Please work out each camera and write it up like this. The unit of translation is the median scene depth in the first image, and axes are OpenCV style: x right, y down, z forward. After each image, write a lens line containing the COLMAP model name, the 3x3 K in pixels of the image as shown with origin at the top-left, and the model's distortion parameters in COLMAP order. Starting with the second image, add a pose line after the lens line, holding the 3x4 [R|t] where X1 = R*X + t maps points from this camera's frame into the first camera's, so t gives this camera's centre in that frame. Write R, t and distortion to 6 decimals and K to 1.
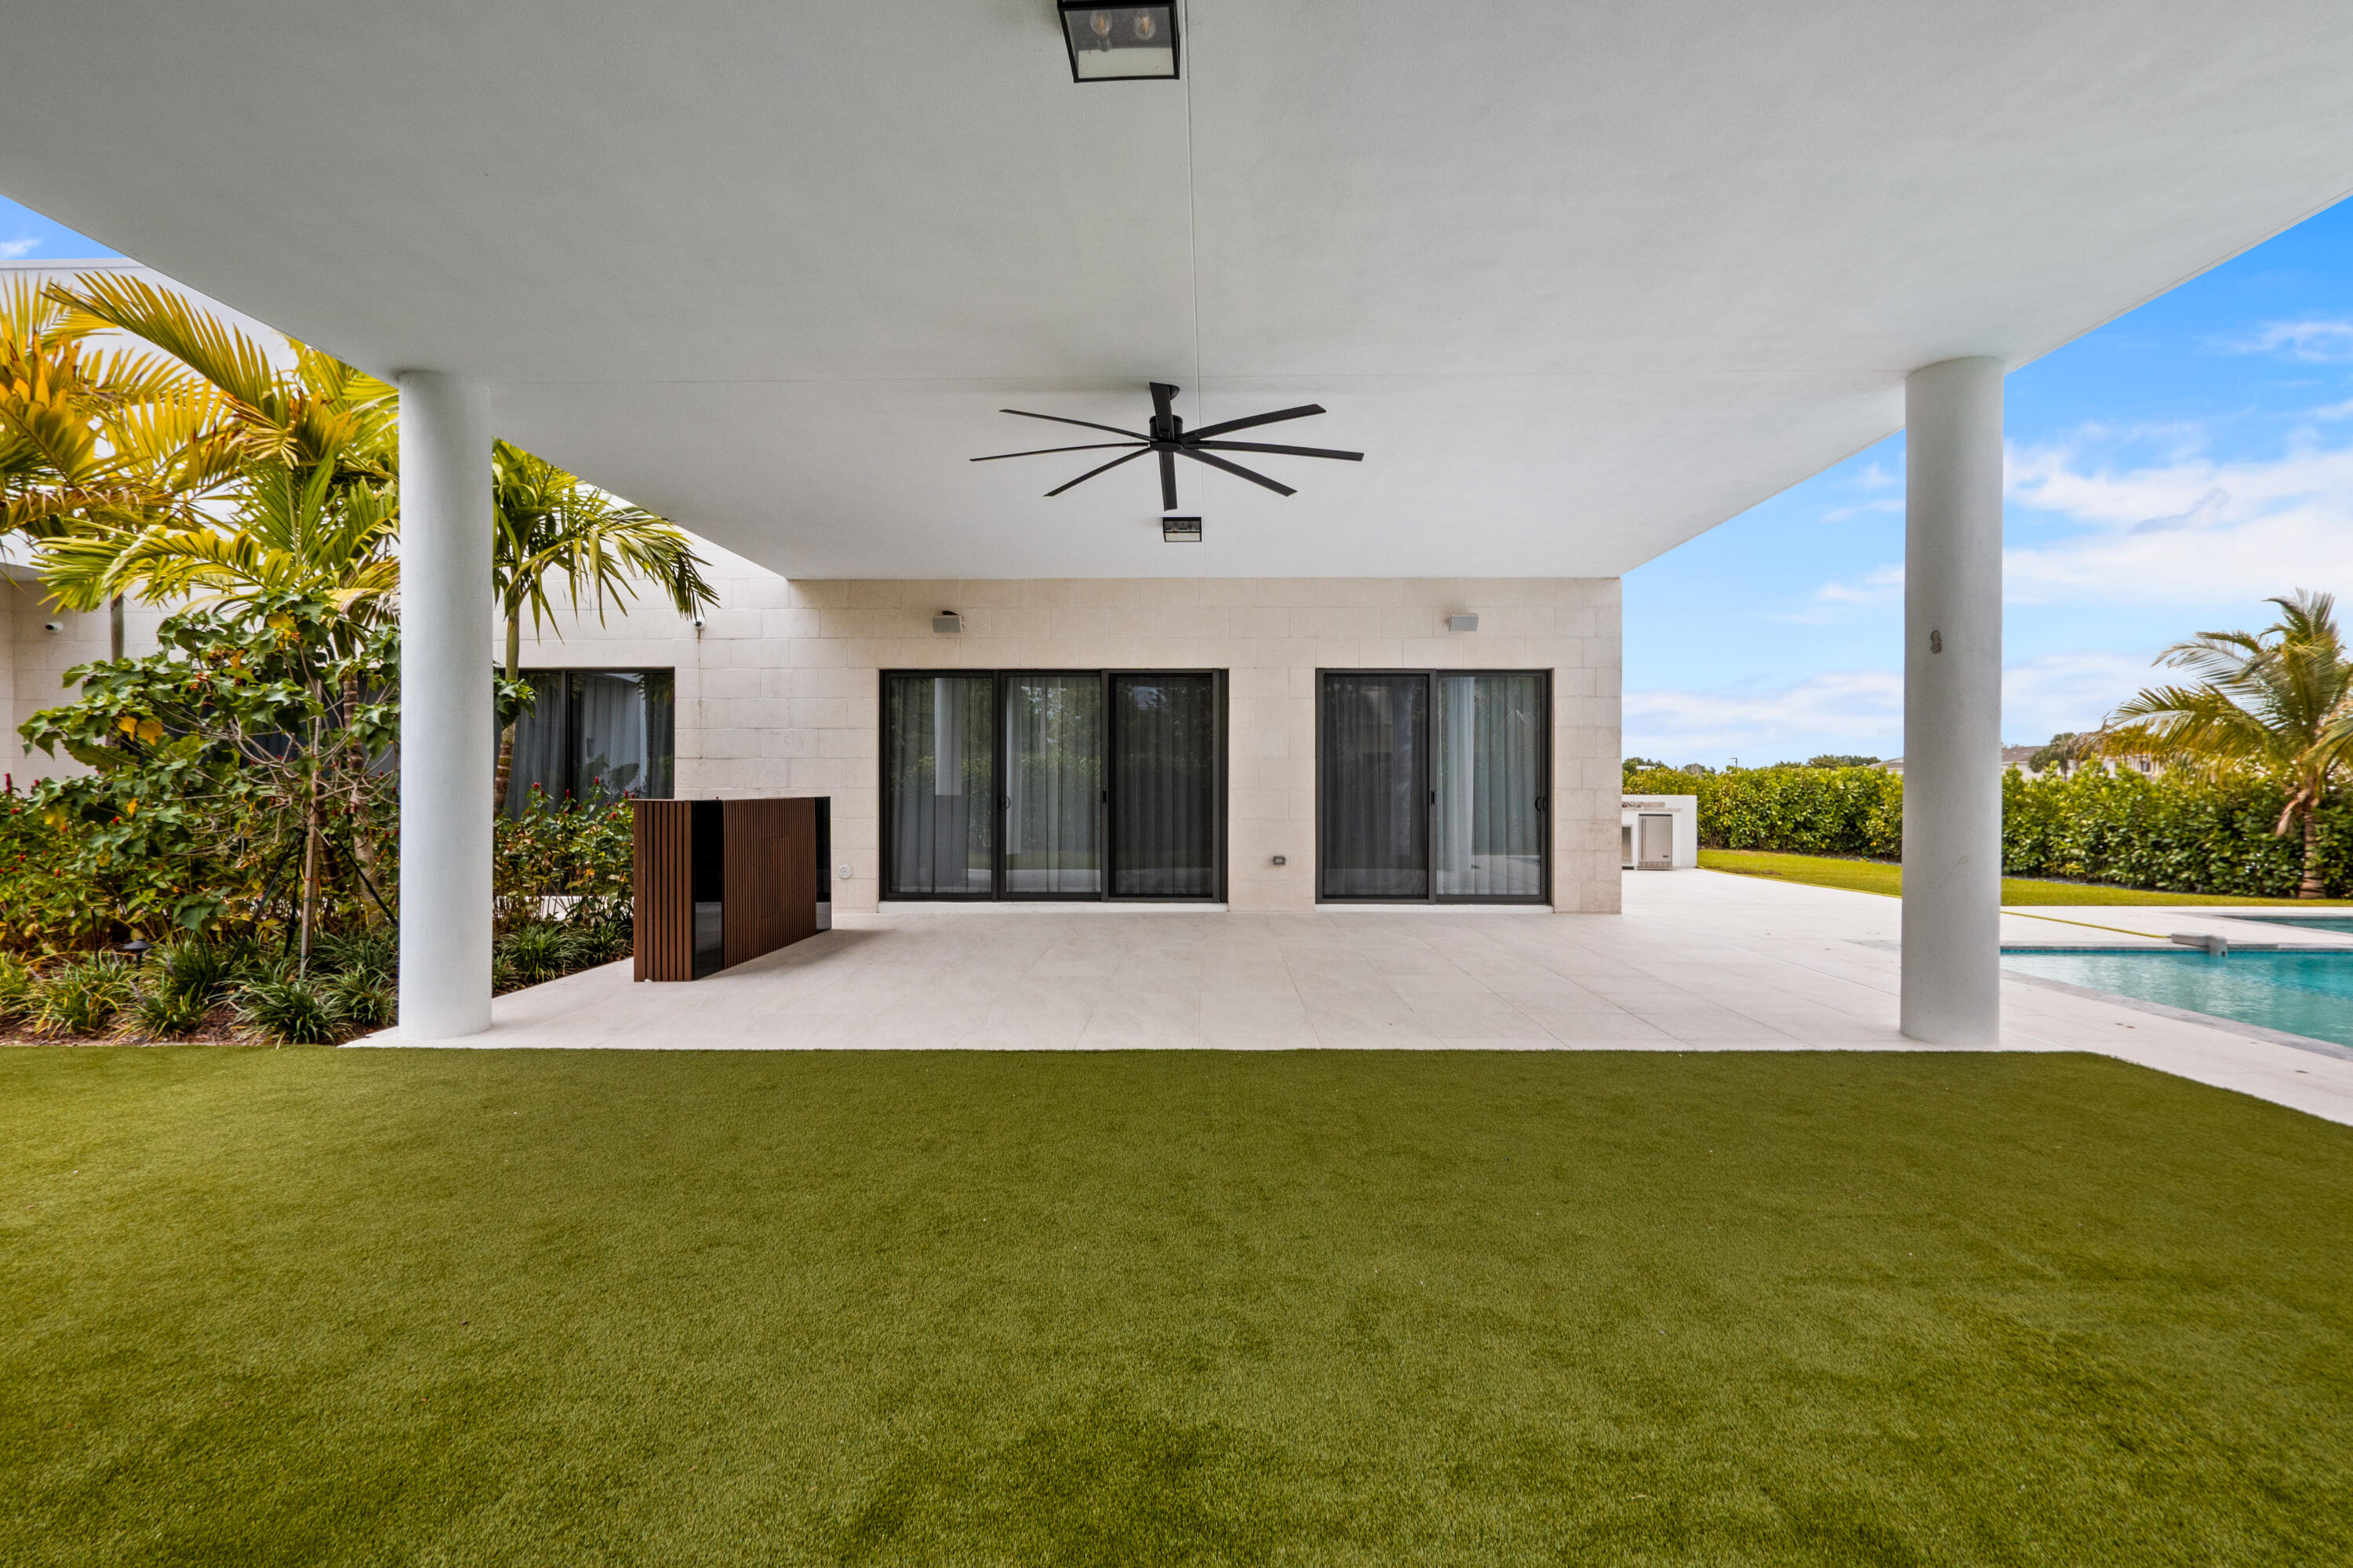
lens RADIAL K [[1100.1, 0, 1177.4], [0, 1100.1, 781.7], [0, 0, 1]] dist [-0.004372, 0.000036]
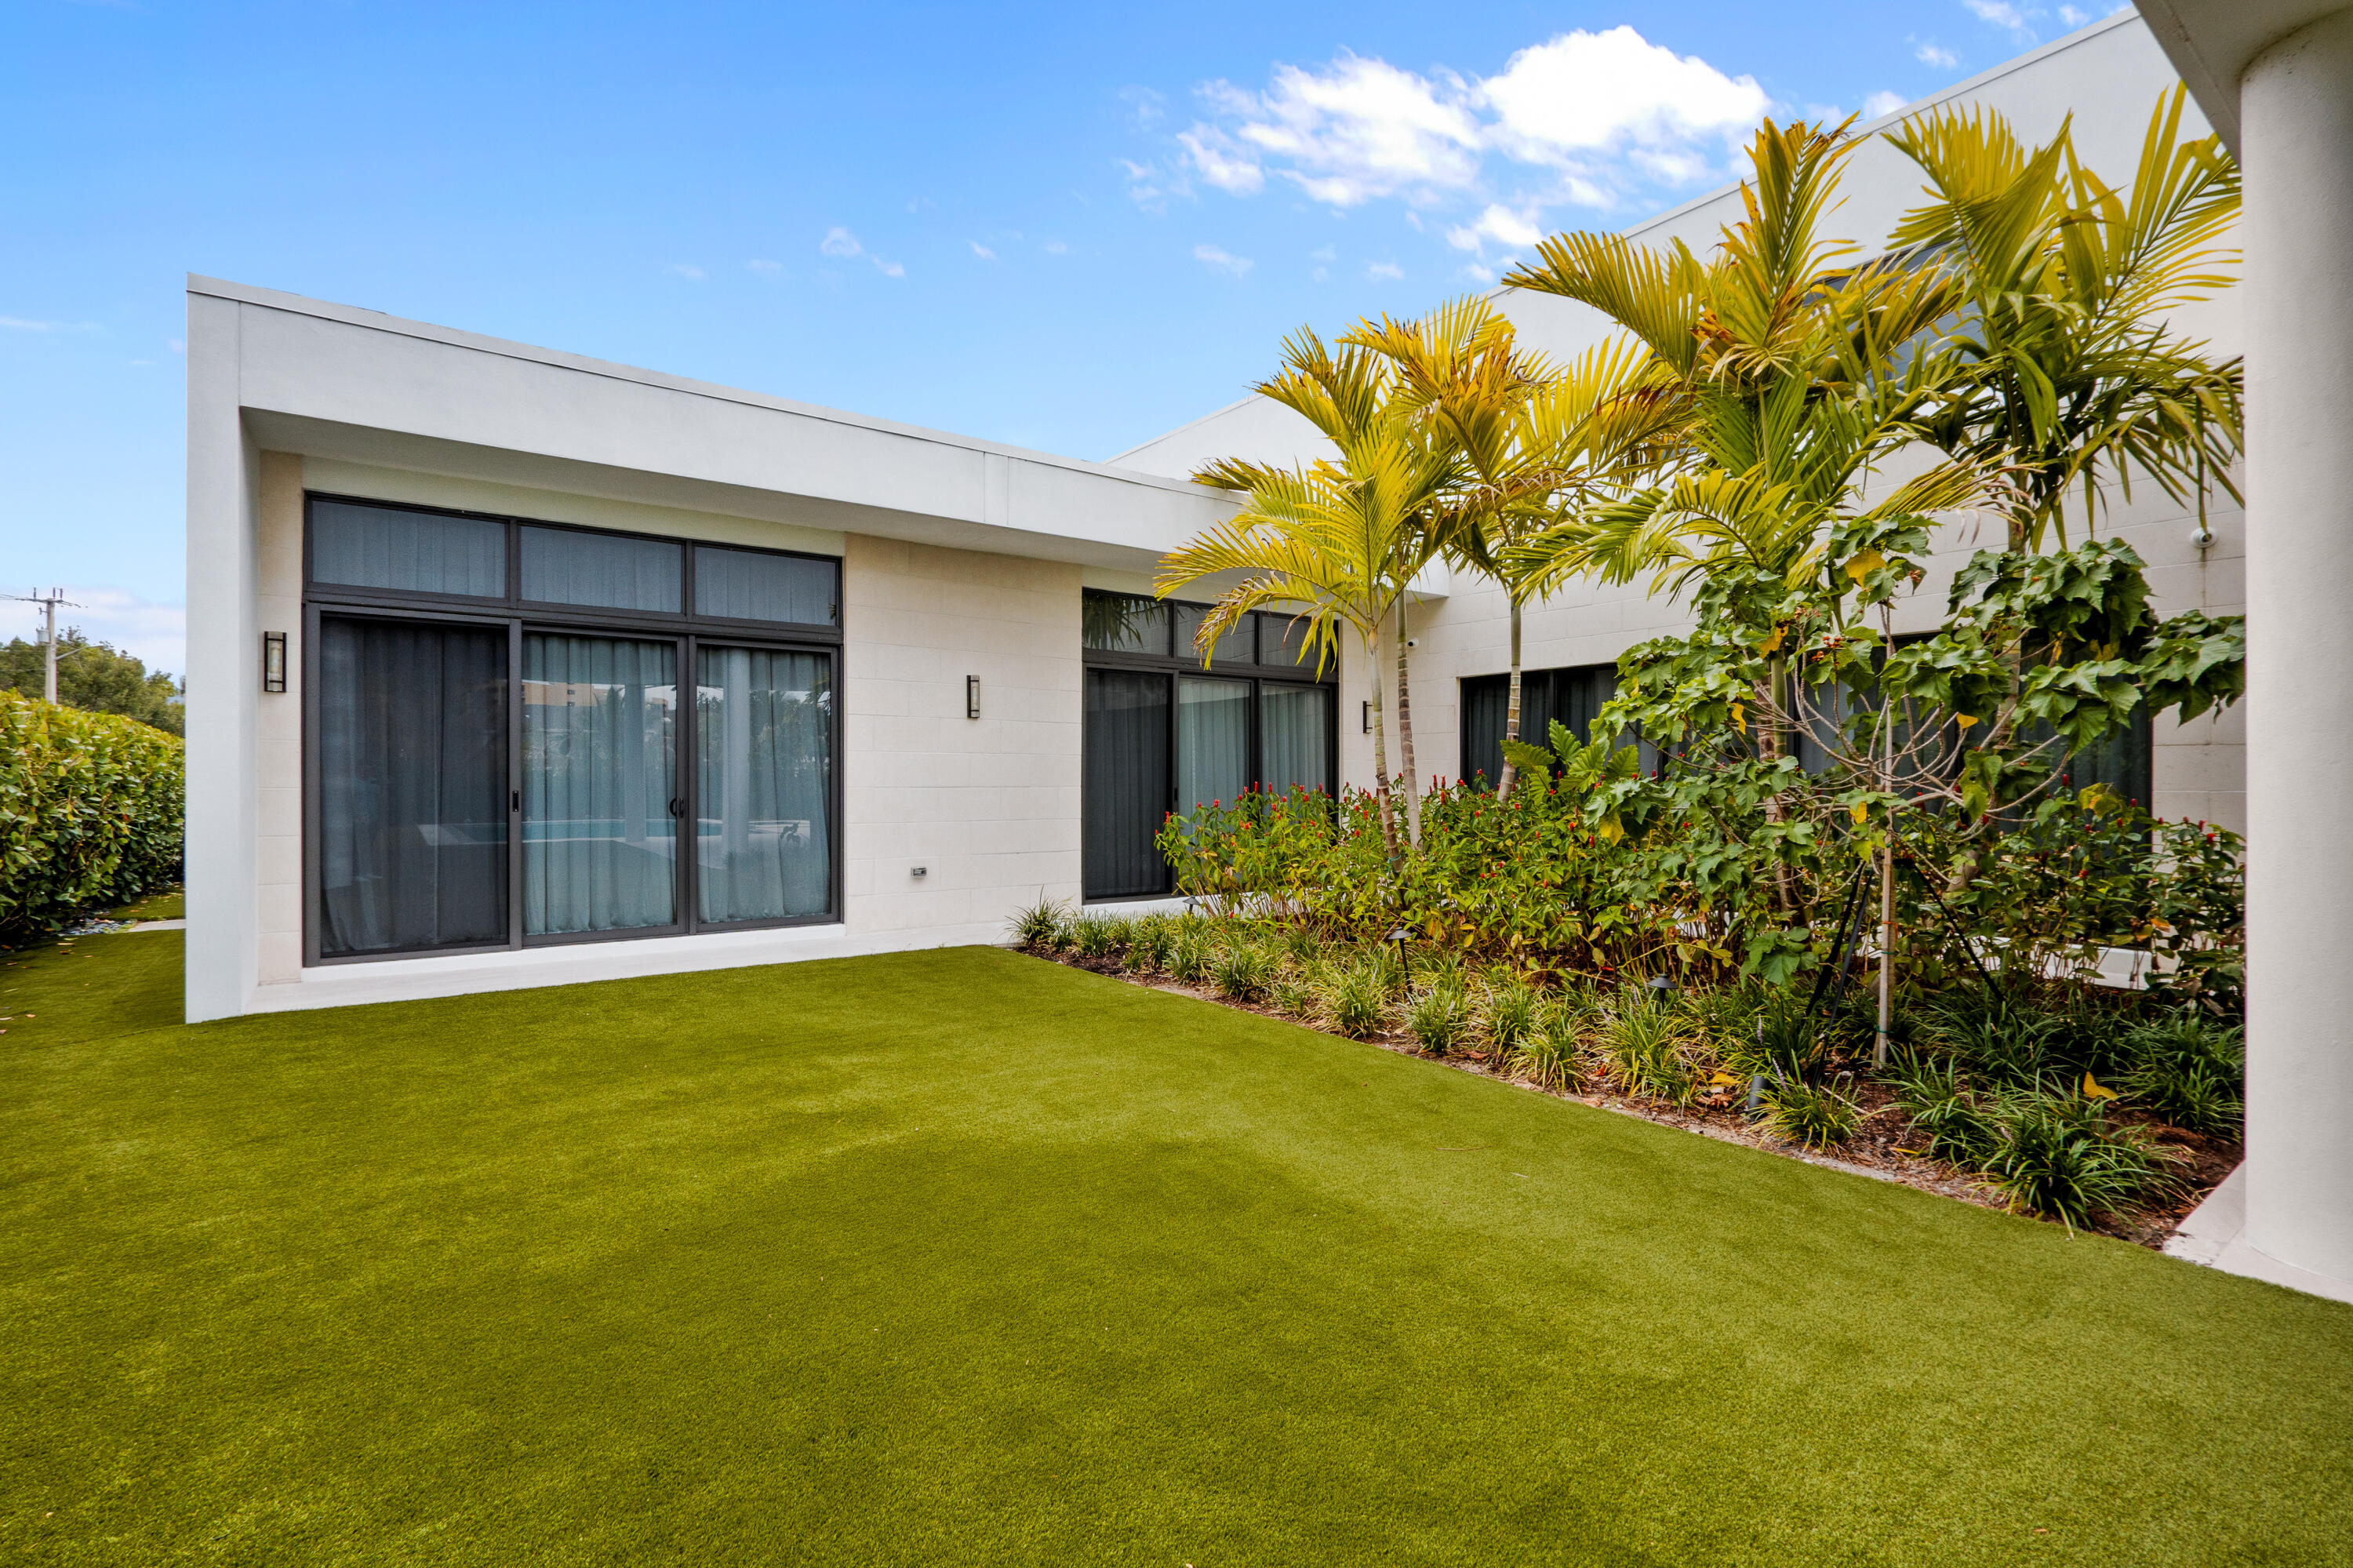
lens RADIAL K [[1129.2, 0, 1239.1], [0, 1129.2, 781.8], [0, 0, 1]] dist [0.000232, 0.000326]
pose [[0.645714, -0.001669, -0.763577, -0.513259], [0.005978, 0.999978, 0.002869, -0.007912], [0.763556, -0.006417, 0.645710, 0.207889]]
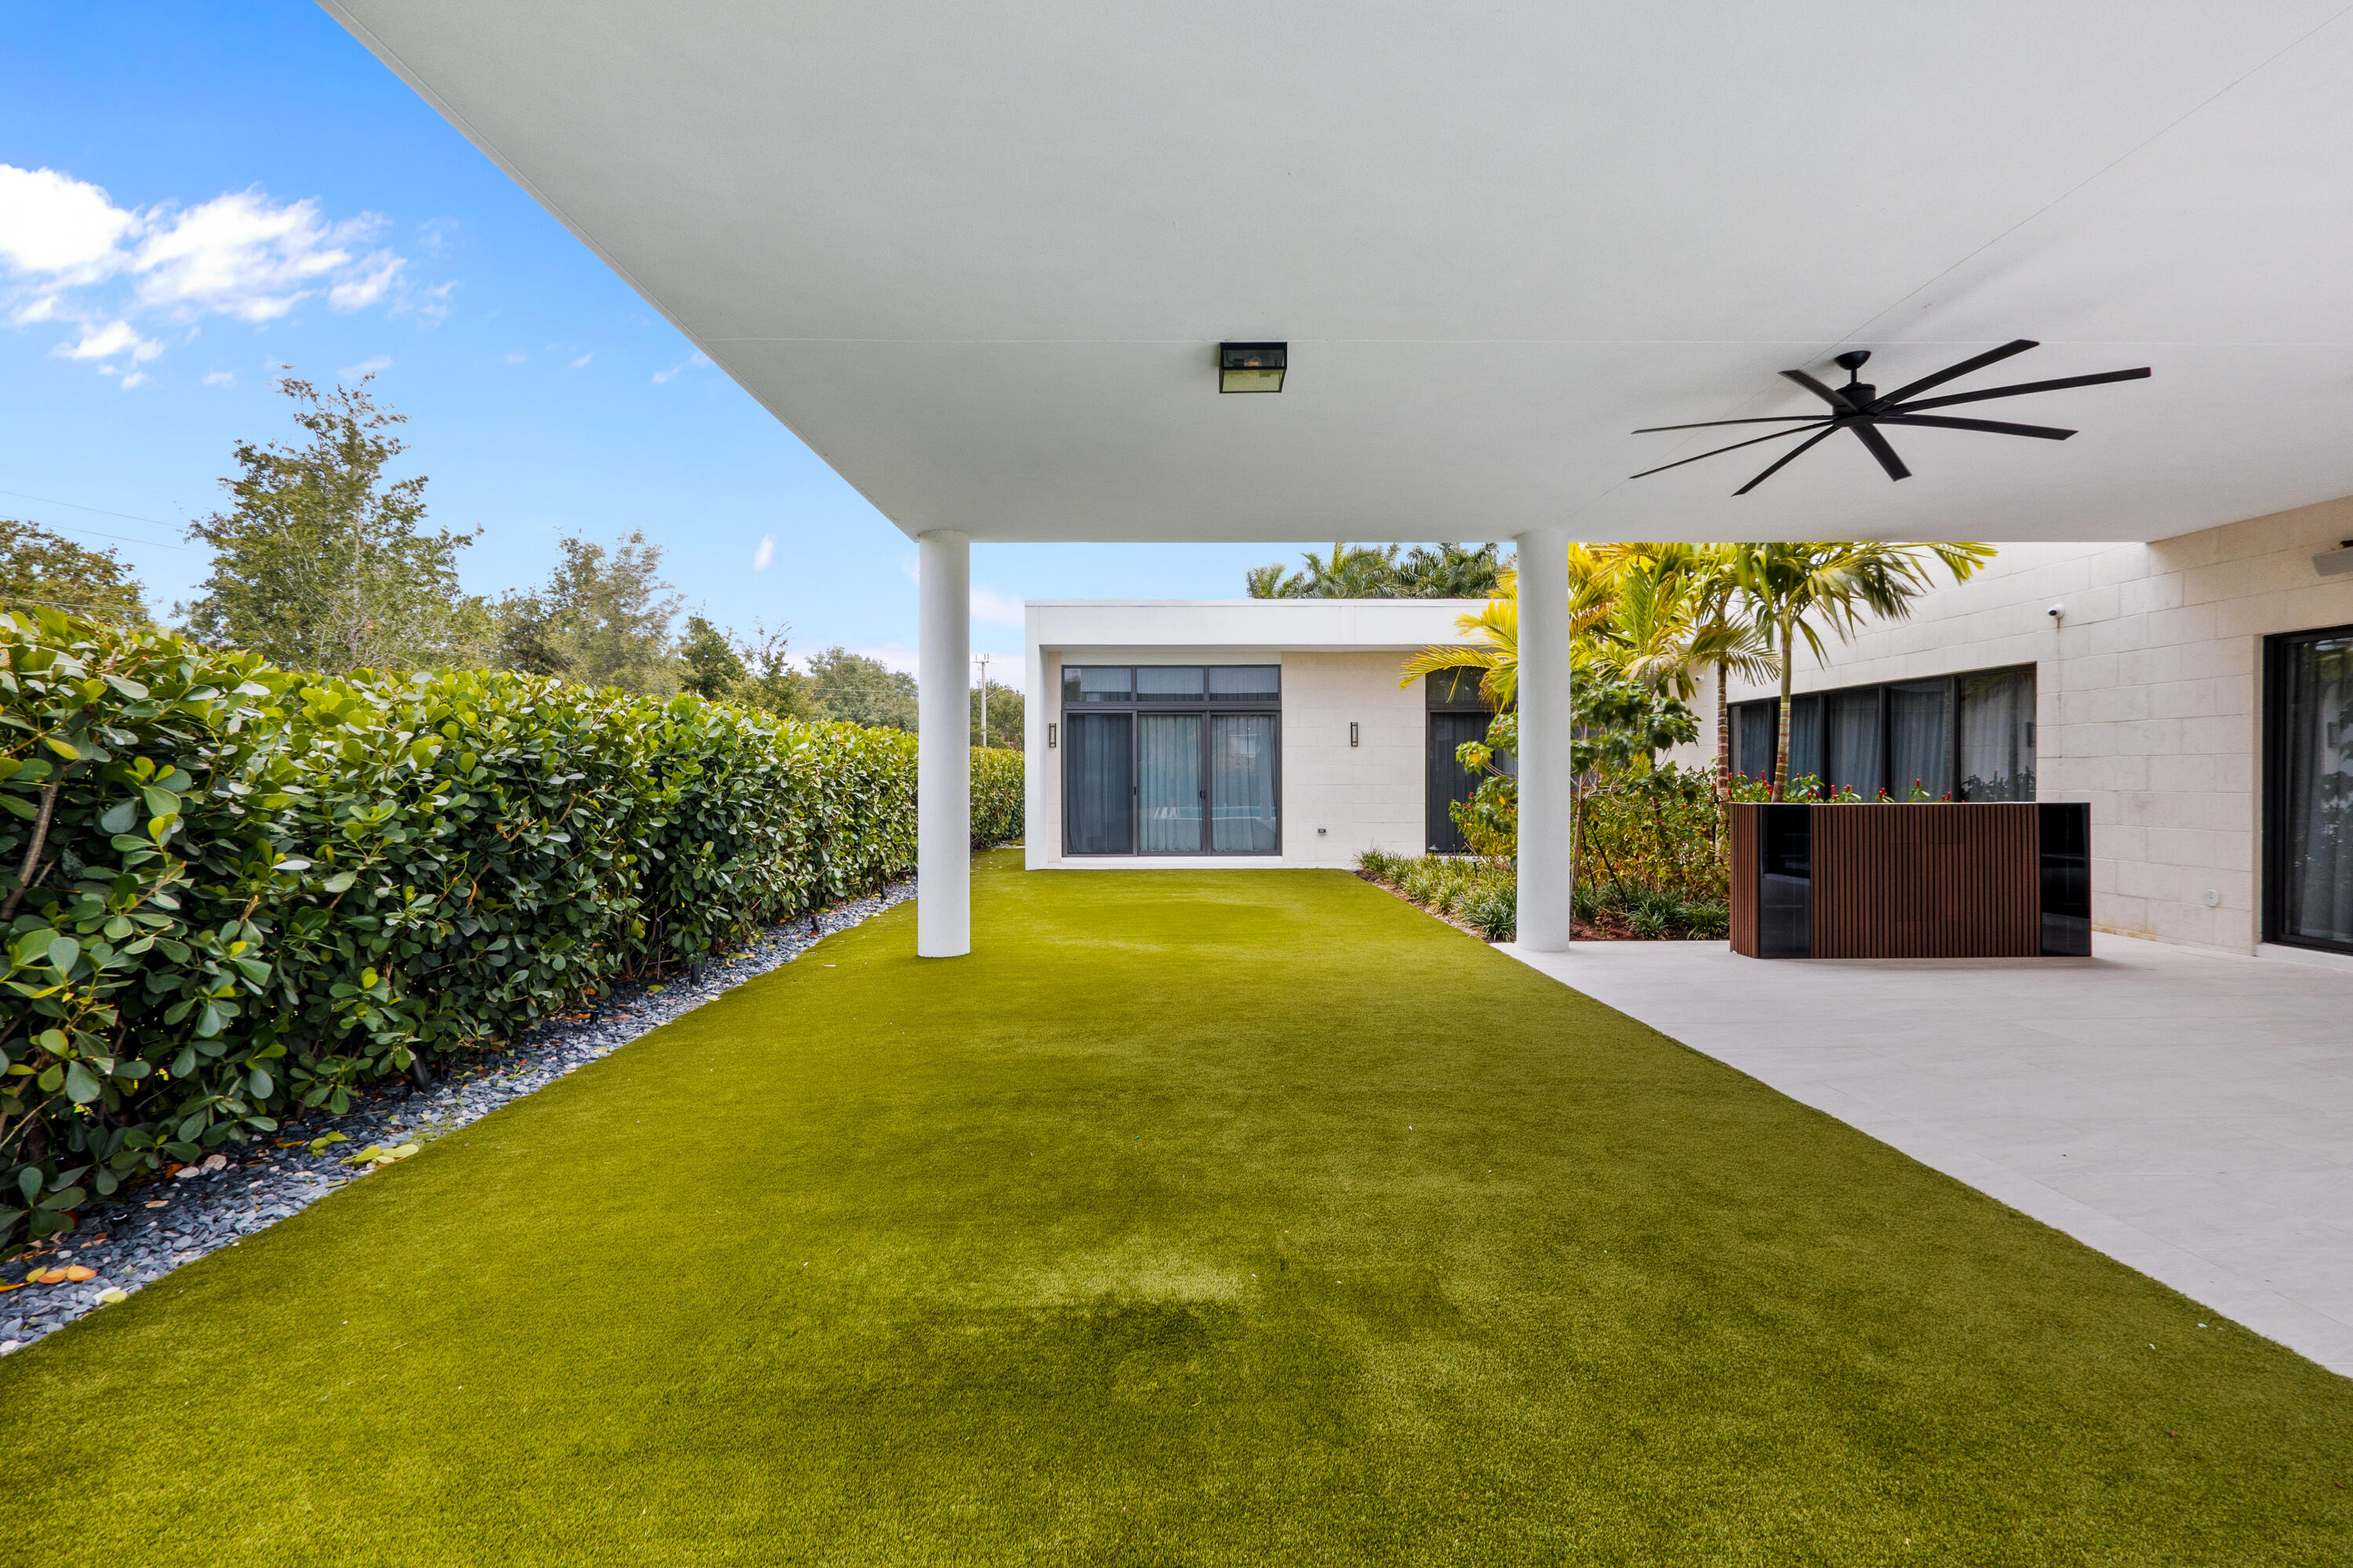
lens RADIAL K [[1100.1, 0, 1177.4], [0, 1100.1, 781.7], [0, 0, 1]] dist [-0.004372, 0.000036]
pose [[0.066212, 0.001553, -0.997804, 0.681843], [0.008761, 0.999959, 0.002138, -0.015294], [0.997767, -0.008884, 0.066196, 0.320854]]
